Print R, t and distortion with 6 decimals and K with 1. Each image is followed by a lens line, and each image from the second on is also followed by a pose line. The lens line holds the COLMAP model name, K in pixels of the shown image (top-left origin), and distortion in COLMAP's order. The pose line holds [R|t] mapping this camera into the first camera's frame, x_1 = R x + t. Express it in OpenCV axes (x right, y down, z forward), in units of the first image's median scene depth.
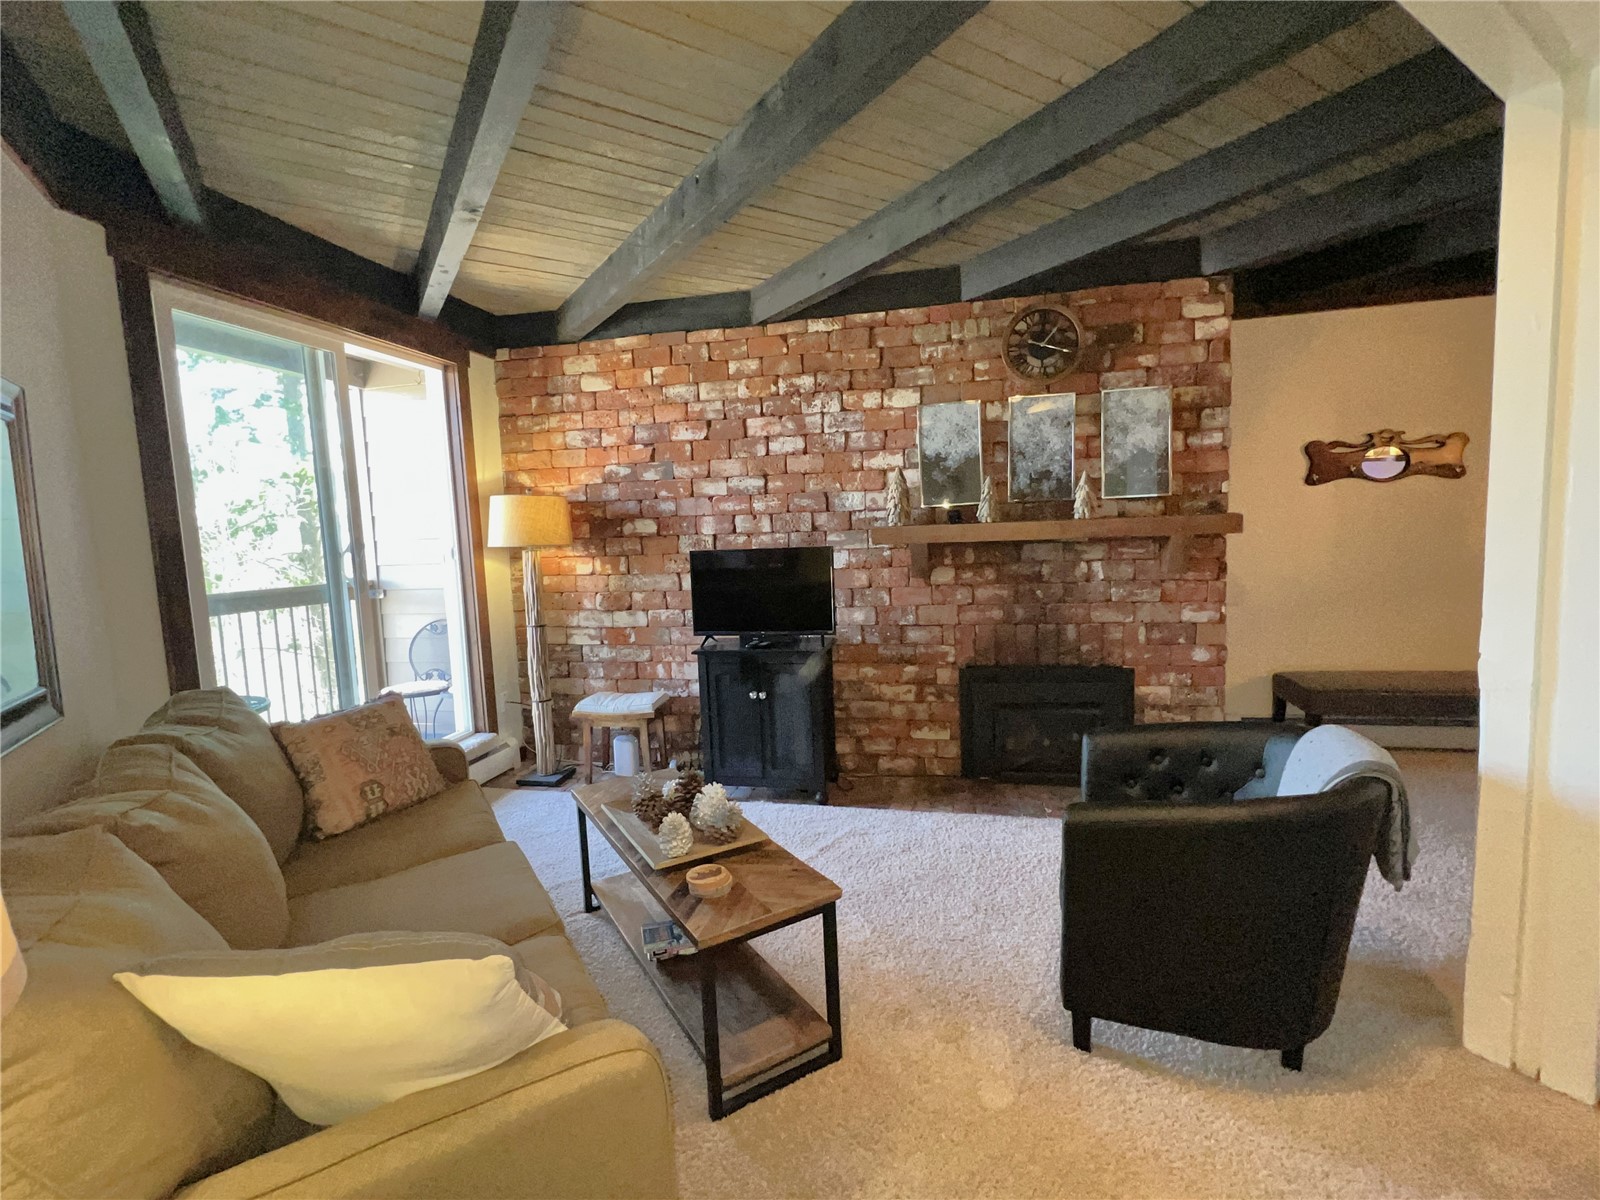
lens RADIAL K [[732.6, 0, 800.0], [0, 732.6, 600.0], [0, 0, 1]] dist [0.000713, 0.000053]
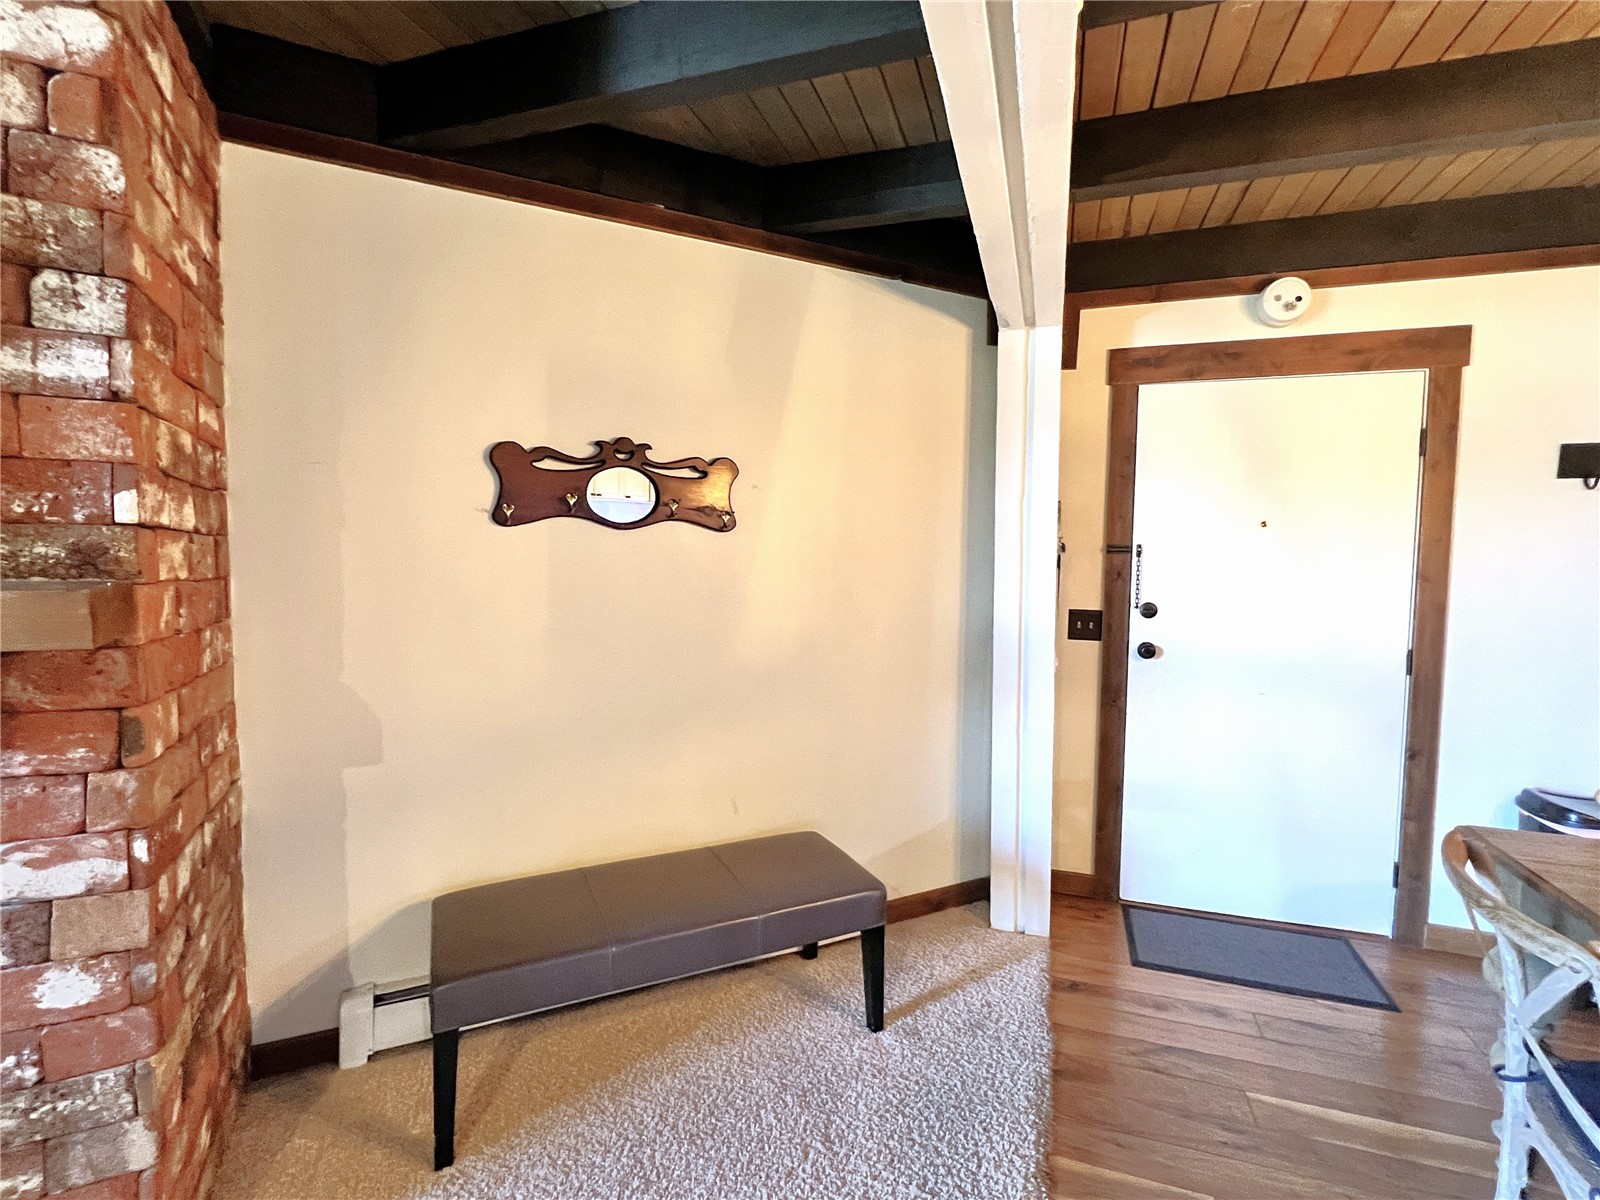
lens RADIAL K [[732.6, 0, 800.0], [0, 732.6, 600.0], [0, 0, 1]] dist [0.000713, 0.000053]
pose [[0.783181, 0.013693, 0.621643, 0.564348], [0.012337, 0.999218, -0.037553, -0.084875], [-0.621671, 0.037080, 0.782400, 0.481104]]
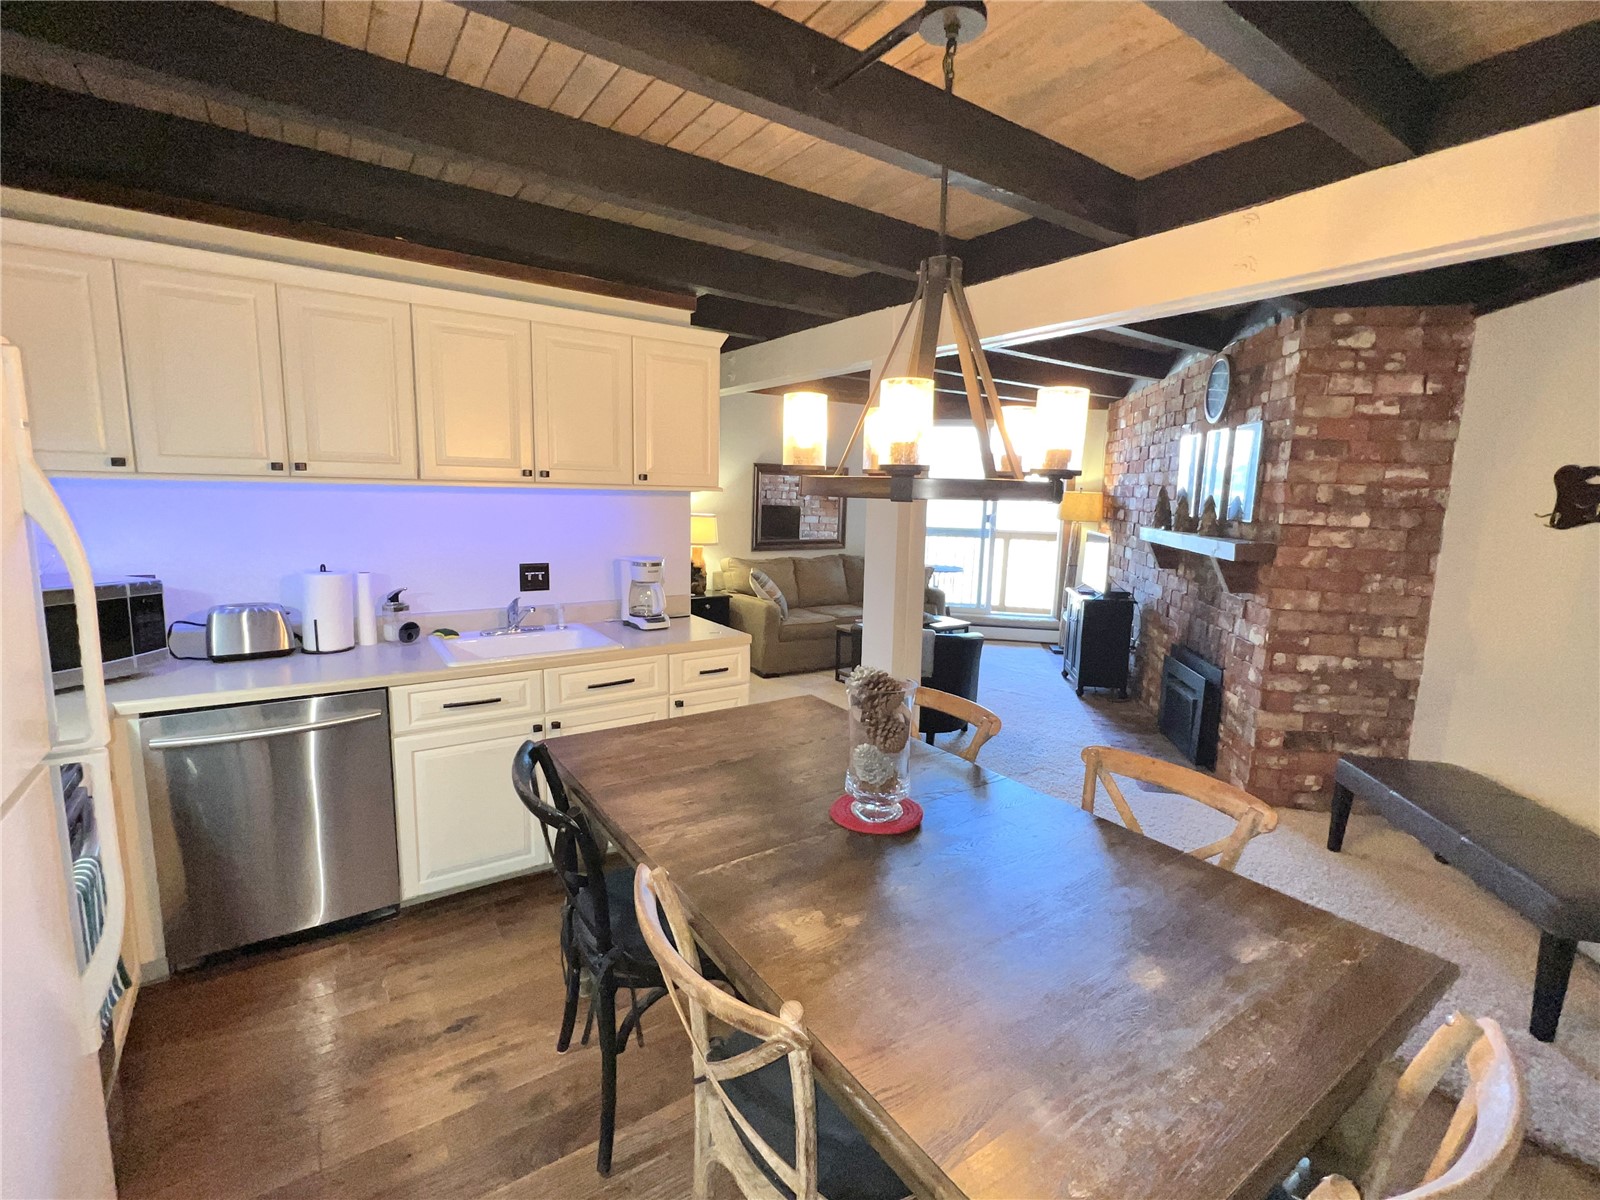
lens RADIAL K [[732.6, 0, 800.0], [0, 732.6, 600.0], [0, 0, 1]] dist [0.000713, 0.000053]
pose [[0.022987, 0.192188, -0.981089, 1.443778], [-0.119486, 0.974842, 0.188165, -0.141735], [0.992570, 0.112901, 0.045373, 0.273215]]
